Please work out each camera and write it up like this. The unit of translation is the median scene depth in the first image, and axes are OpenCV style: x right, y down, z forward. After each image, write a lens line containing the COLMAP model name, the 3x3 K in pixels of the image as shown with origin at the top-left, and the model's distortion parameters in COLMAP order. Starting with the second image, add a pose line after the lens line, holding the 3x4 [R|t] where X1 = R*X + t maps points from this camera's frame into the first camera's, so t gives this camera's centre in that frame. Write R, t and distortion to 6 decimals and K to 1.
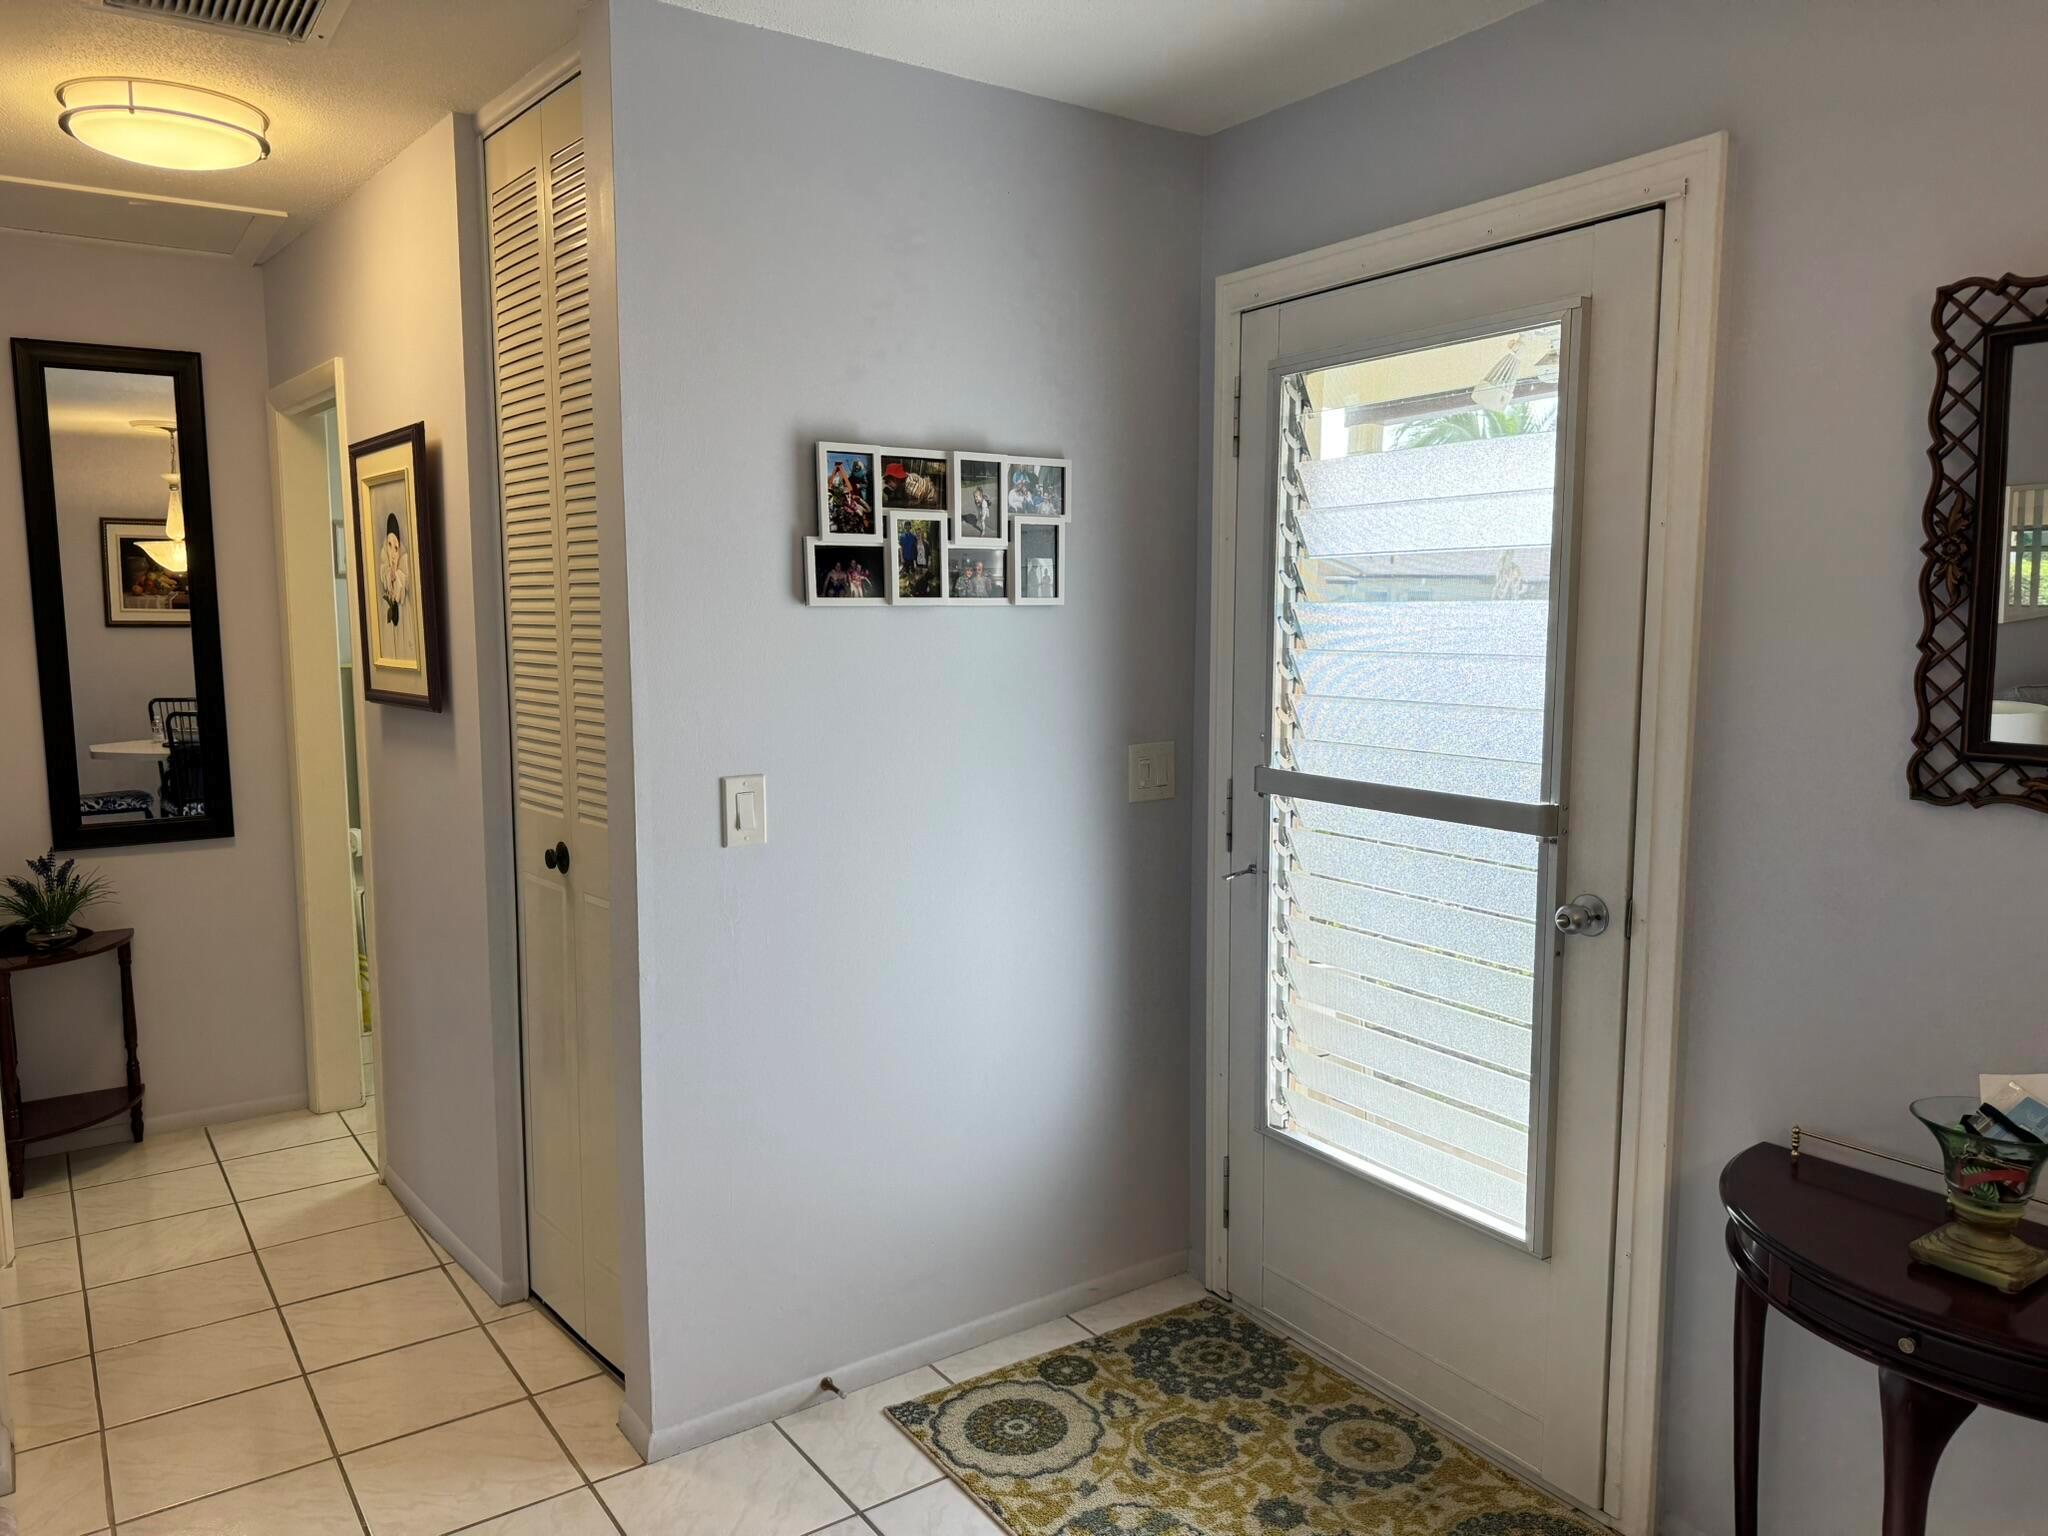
lens RADIAL K [[1423.8, 0, 1027.6], [0, 1423.8, 781.2], [0, 0, 1]] dist [0.035435, -0.049448]
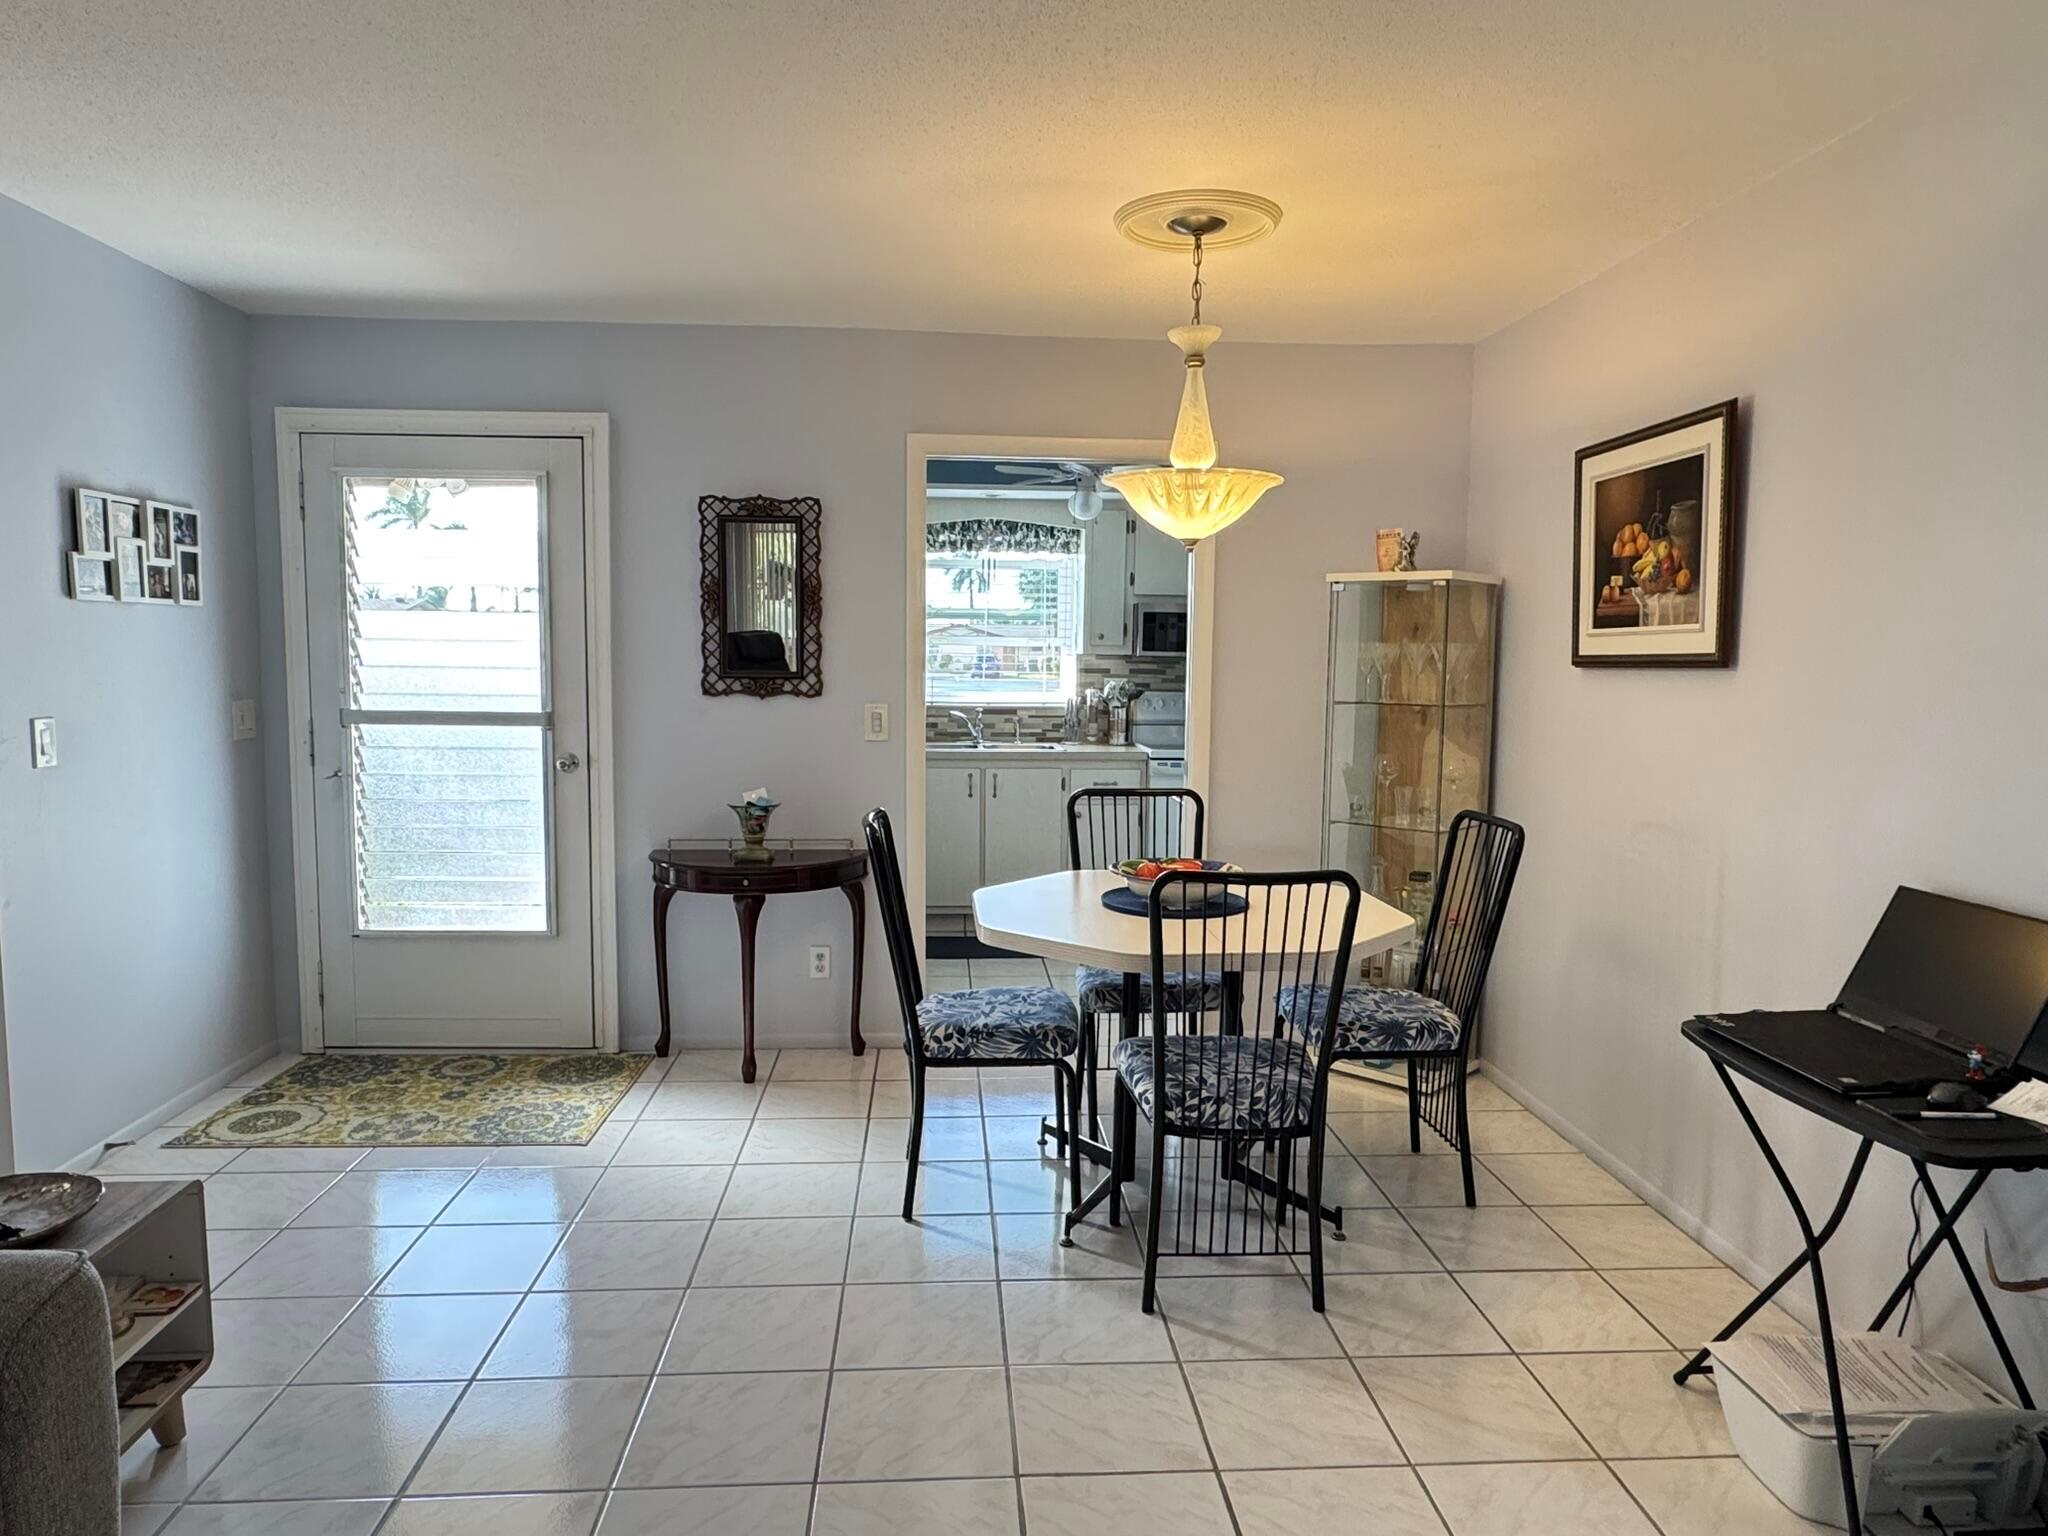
lens RADIAL K [[1284.6, 0, 1010.2], [0, 1284.6, 779.2], [0, 0, 1]] dist [-0.004219, 0.000176]
pose [[0.526972, -0.075293, 0.846541, -0.728909], [0.086622, 0.995639, 0.034632, 0.091370], [-0.845457, 0.055079, 0.531196, -0.465119]]
